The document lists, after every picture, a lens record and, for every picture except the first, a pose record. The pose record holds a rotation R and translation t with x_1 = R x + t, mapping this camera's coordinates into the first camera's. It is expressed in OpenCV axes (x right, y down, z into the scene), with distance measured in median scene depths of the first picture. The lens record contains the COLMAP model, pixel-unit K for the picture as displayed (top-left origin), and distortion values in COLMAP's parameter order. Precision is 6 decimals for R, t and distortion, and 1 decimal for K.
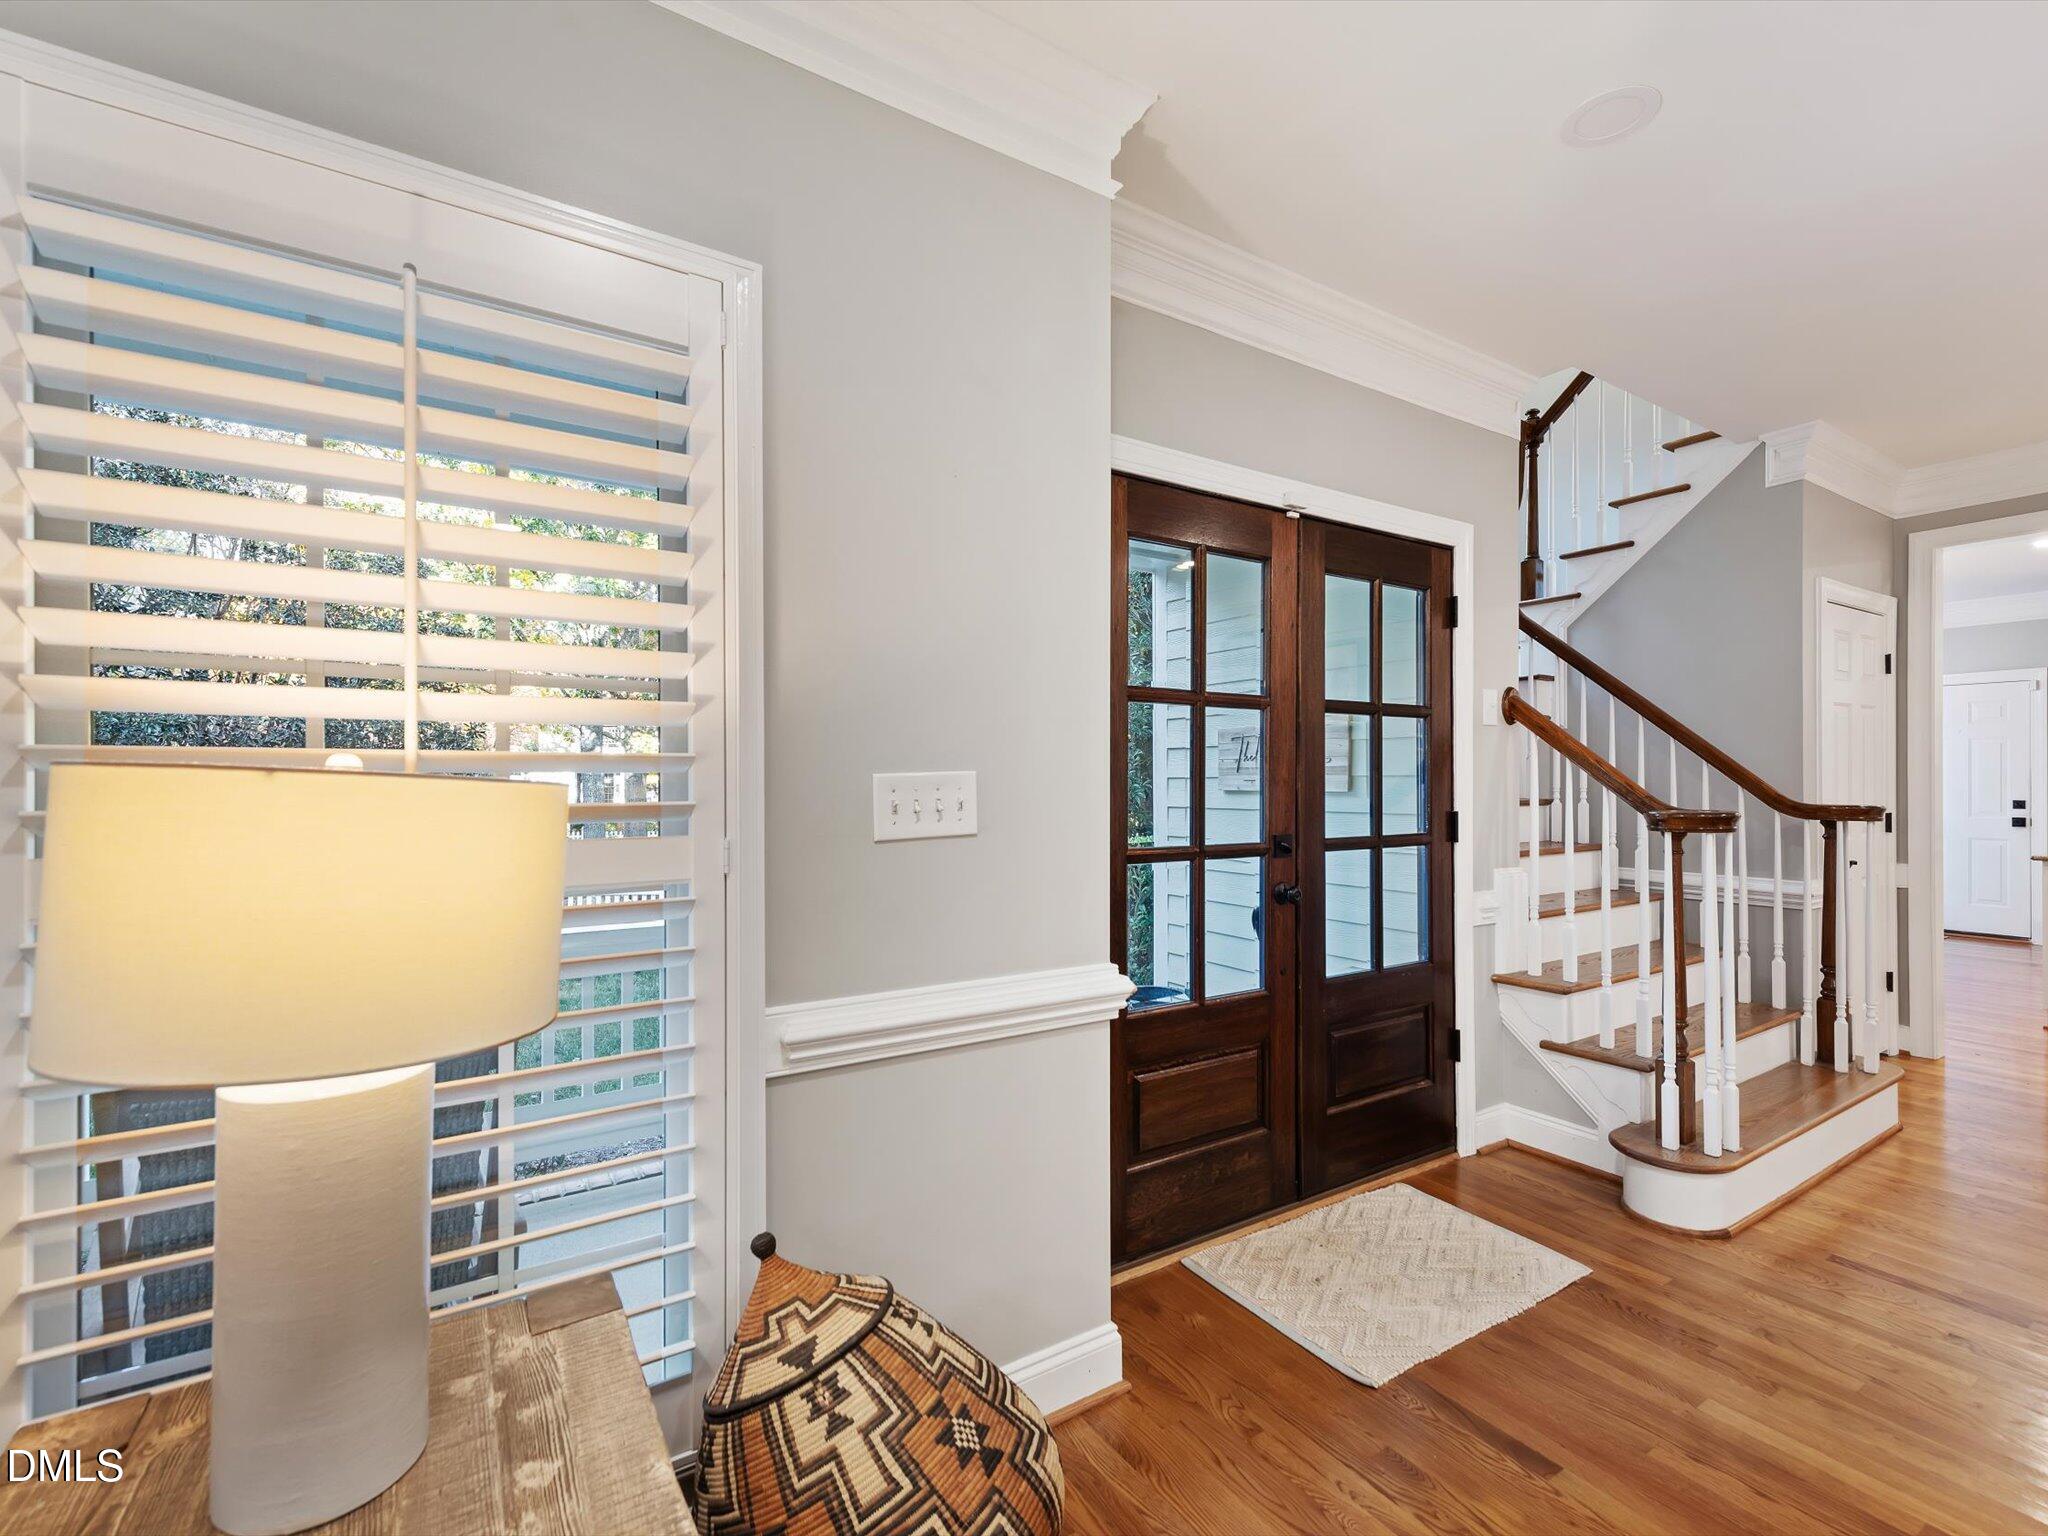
lens RADIAL K [[916.4, 0, 1029.2], [0, 916.4, 776.8], [0, 0, 1]] dist [0.009835, -0.002536]
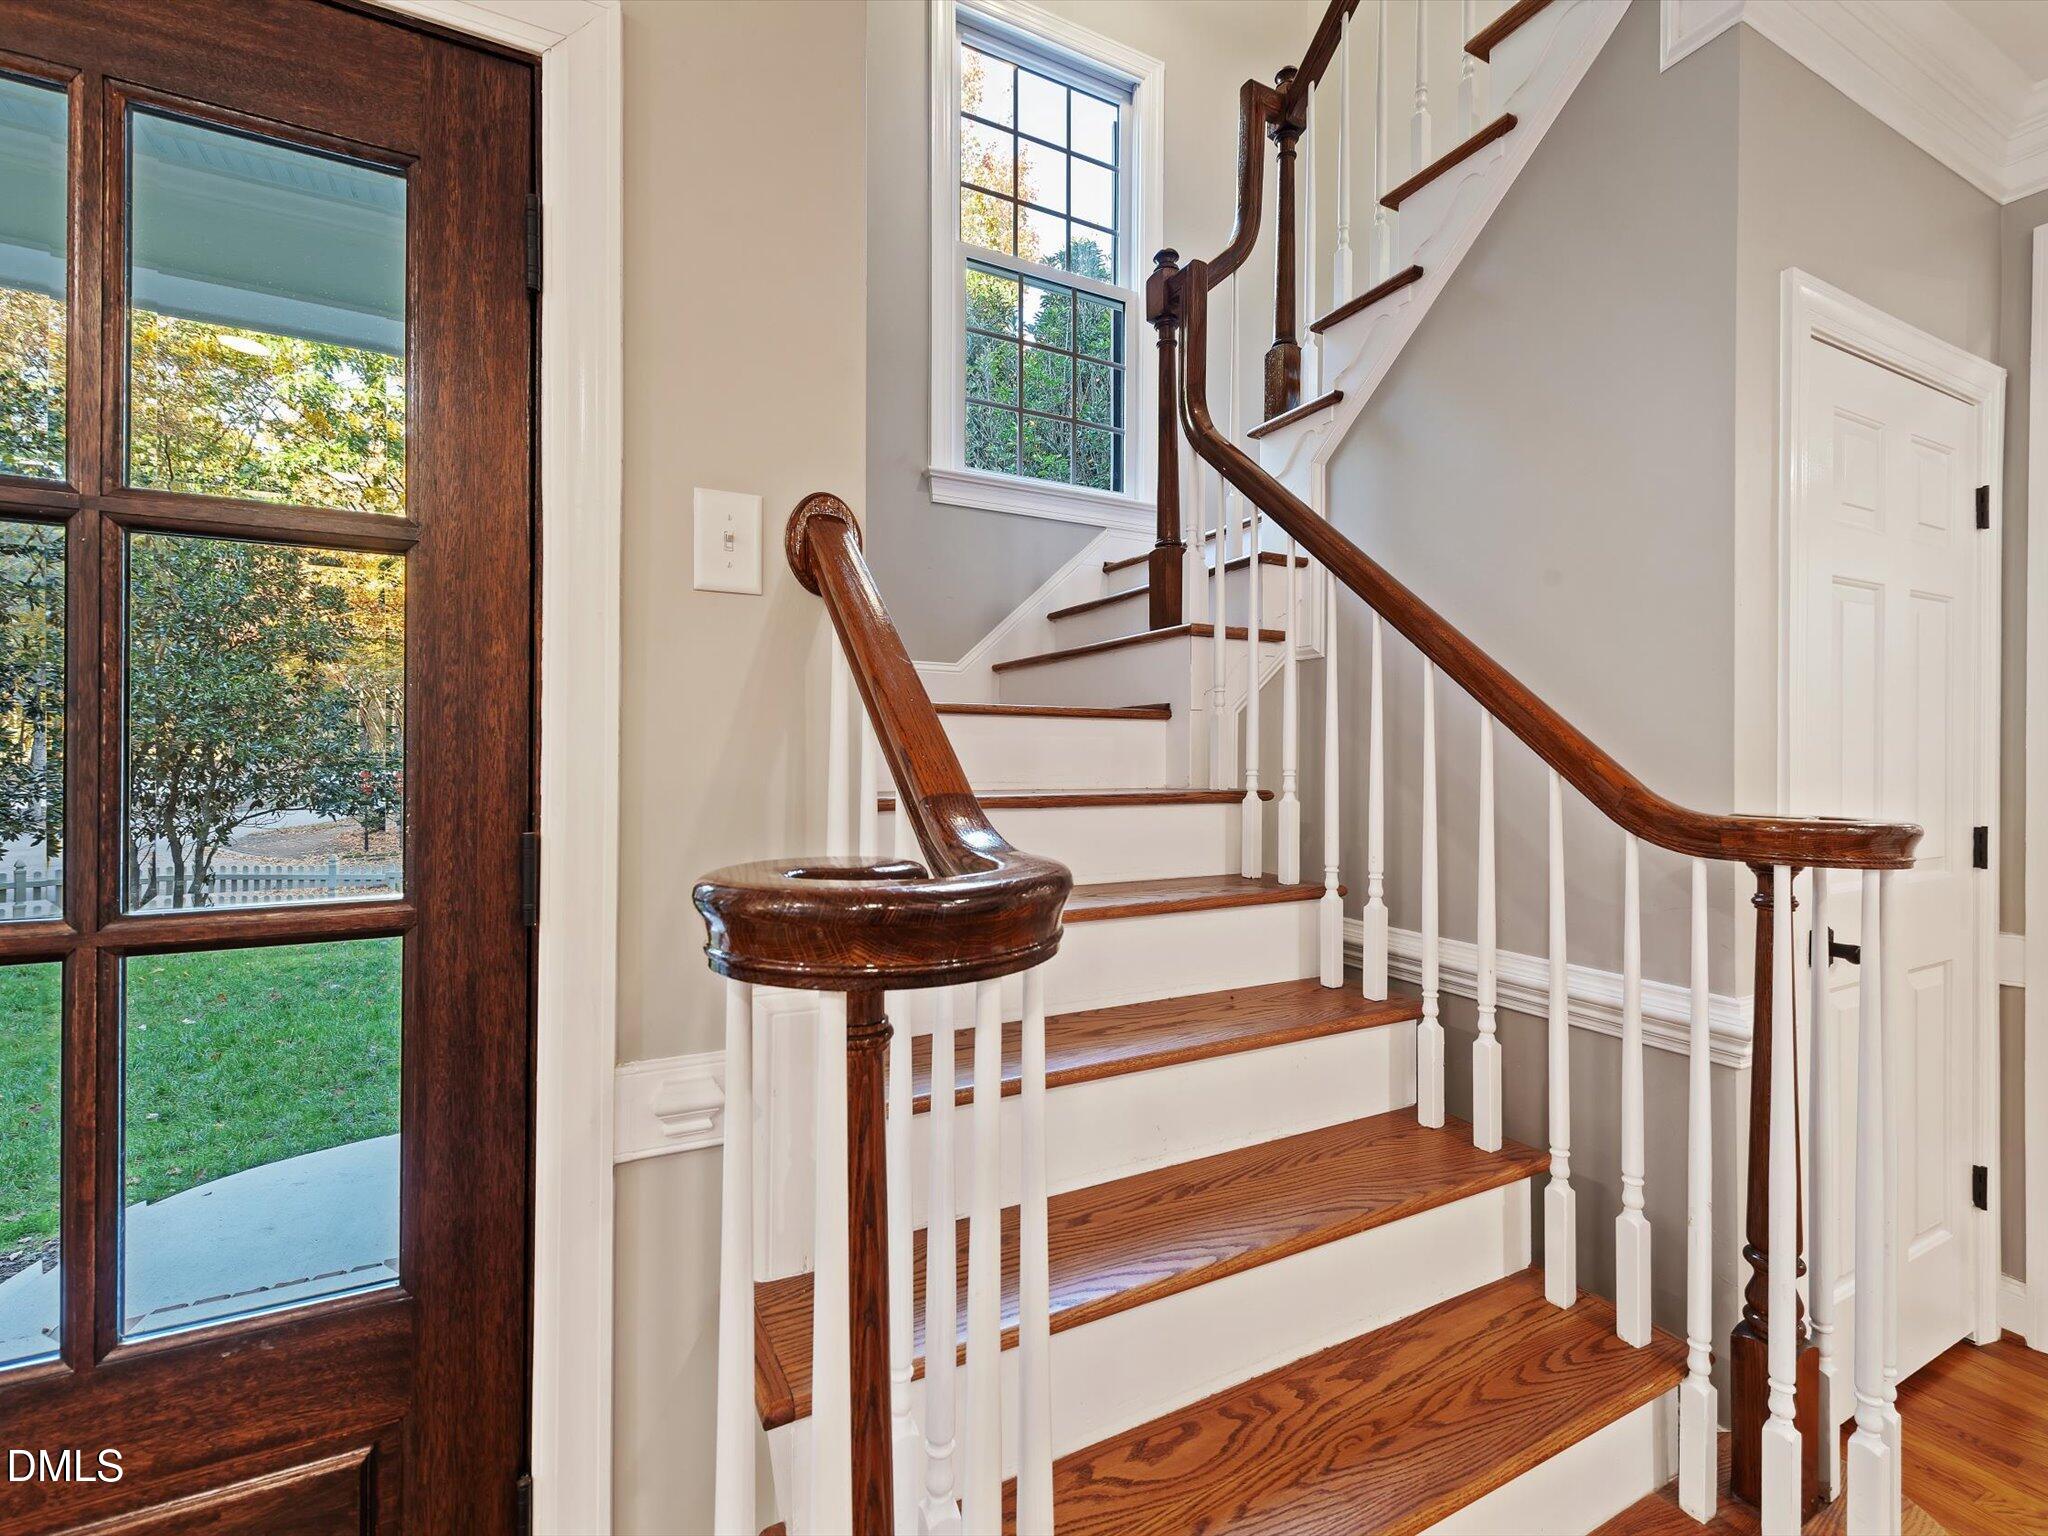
lens RADIAL K [[916.4, 0, 1021.5], [0, 916.4, 761.5], [0, 0, 1]] dist [0.009835, -0.002536]
pose [[0.996018, 0.005191, -0.089005, 0.491600], [-0.004694, 0.999972, 0.005796, 0.005398], [0.089033, -0.005355, 0.996014, 0.493455]]
